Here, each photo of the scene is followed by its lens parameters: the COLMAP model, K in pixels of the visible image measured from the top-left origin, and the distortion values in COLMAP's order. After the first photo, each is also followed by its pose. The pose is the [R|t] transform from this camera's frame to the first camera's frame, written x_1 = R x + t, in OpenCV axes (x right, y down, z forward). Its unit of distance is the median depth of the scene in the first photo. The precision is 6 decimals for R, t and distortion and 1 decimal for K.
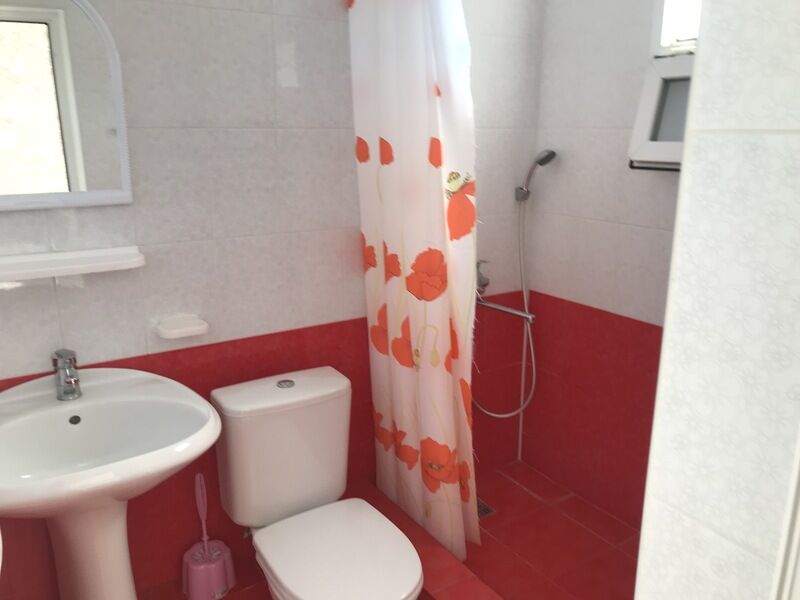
lens RADIAL K [[664.4, 0, 398.7], [0, 664.4, 299.7], [0, 0, 1]] dist [0.039981, -0.033926]
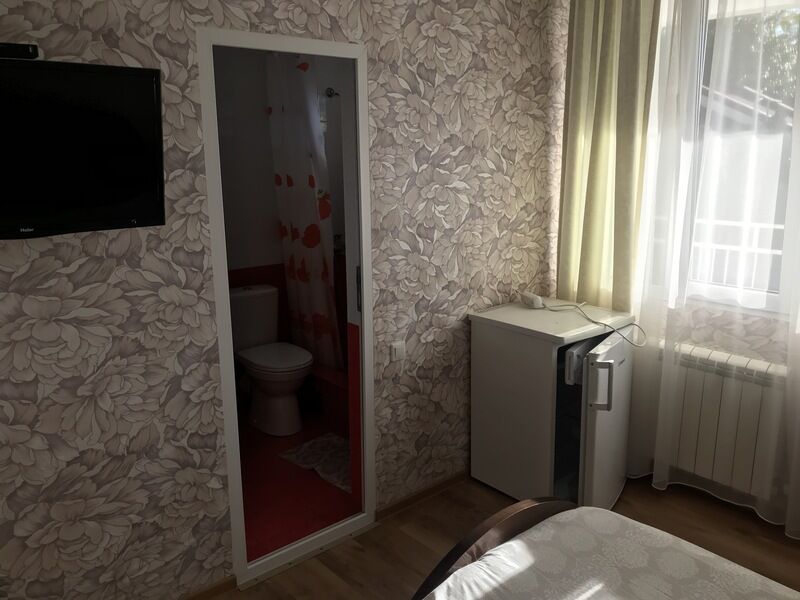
lens RADIAL K [[664.4, 0, 398.2], [0, 664.4, 301.5], [0, 0, 1]] dist [0.039981, -0.033926]
pose [[0.990081, -0.043906, 0.133460, 0.023289], [0.046427, 0.998796, -0.015839, 0.215113], [-0.132604, 0.021878, 0.990928, -1.157572]]
